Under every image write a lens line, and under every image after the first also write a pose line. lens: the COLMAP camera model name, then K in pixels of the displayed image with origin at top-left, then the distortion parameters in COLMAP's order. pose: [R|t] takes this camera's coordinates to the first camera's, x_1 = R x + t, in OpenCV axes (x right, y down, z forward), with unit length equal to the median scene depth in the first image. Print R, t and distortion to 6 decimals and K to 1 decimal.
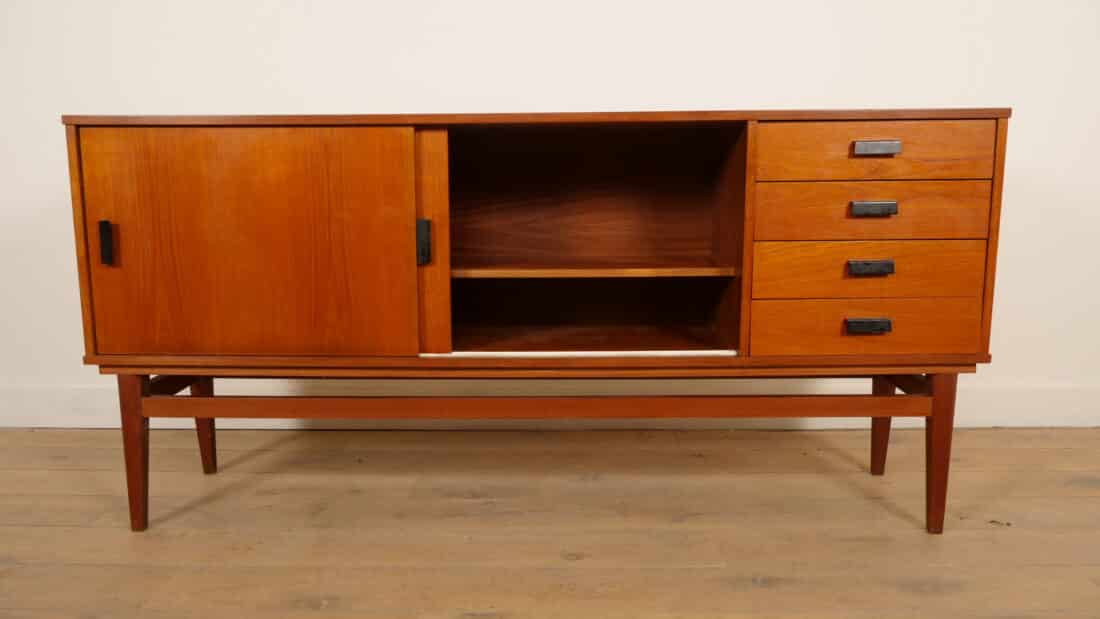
lens RADIAL K [[929.7, 0, 556.6], [0, 929.7, 300.1], [0, 0, 1]] dist [-0.012500, -0.008292]
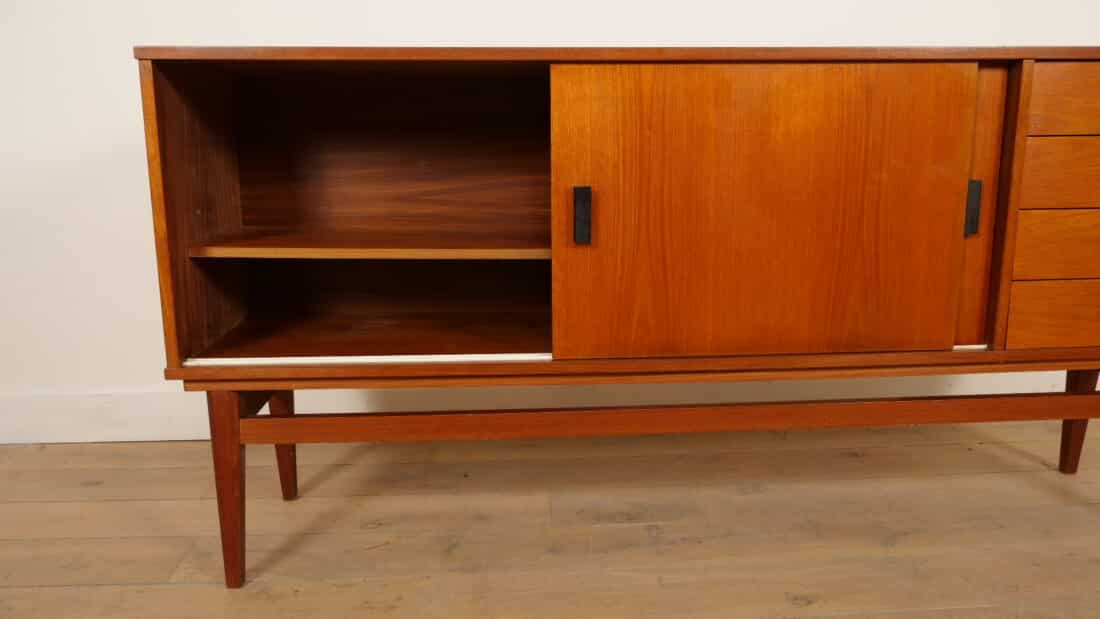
lens RADIAL K [[965.4, 0, 553.0], [0, 965.4, 304.8], [0, 0, 1]] dist [-0.026769, 0.001826]
pose [[0.996105, -0.017616, 0.086397, -0.260449], [0.012535, 0.998179, 0.059008, -0.034122], [-0.087279, -0.057695, 0.994512, 0.192641]]
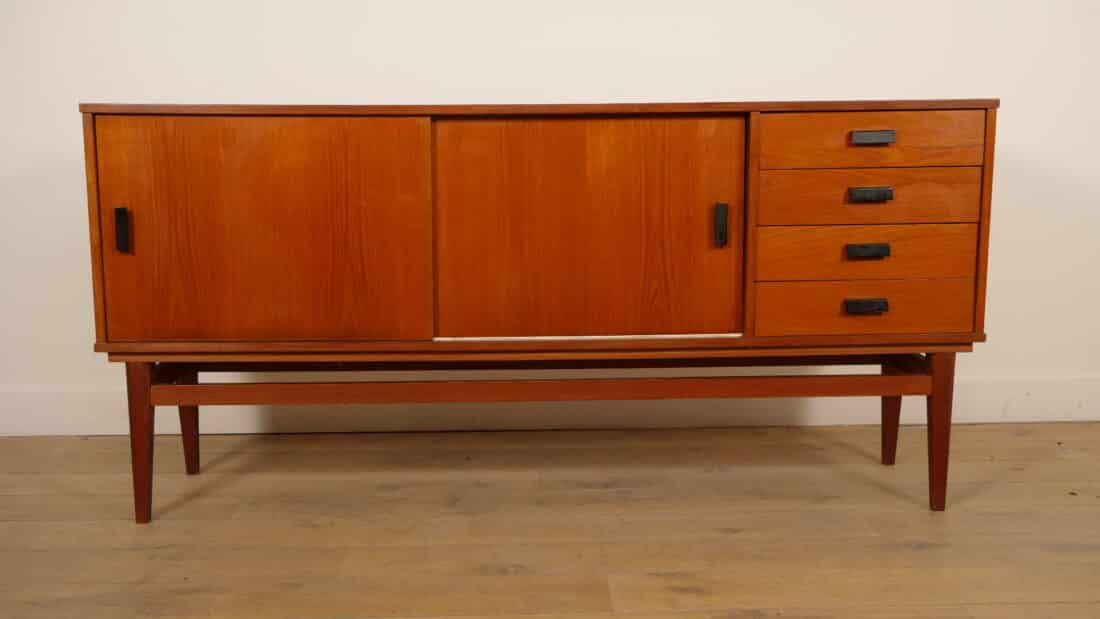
lens RADIAL K [[1360.3, 0, 553.2], [0, 1360.3, 300.0], [0, 0, 1]] dist [0.076182, 0.000000]
pose [[0.998302, -0.007351, 0.057782, -0.102770], [0.007661, 0.999957, -0.005143, 0.024850], [-0.057742, 0.005577, 0.998316, -0.500457]]
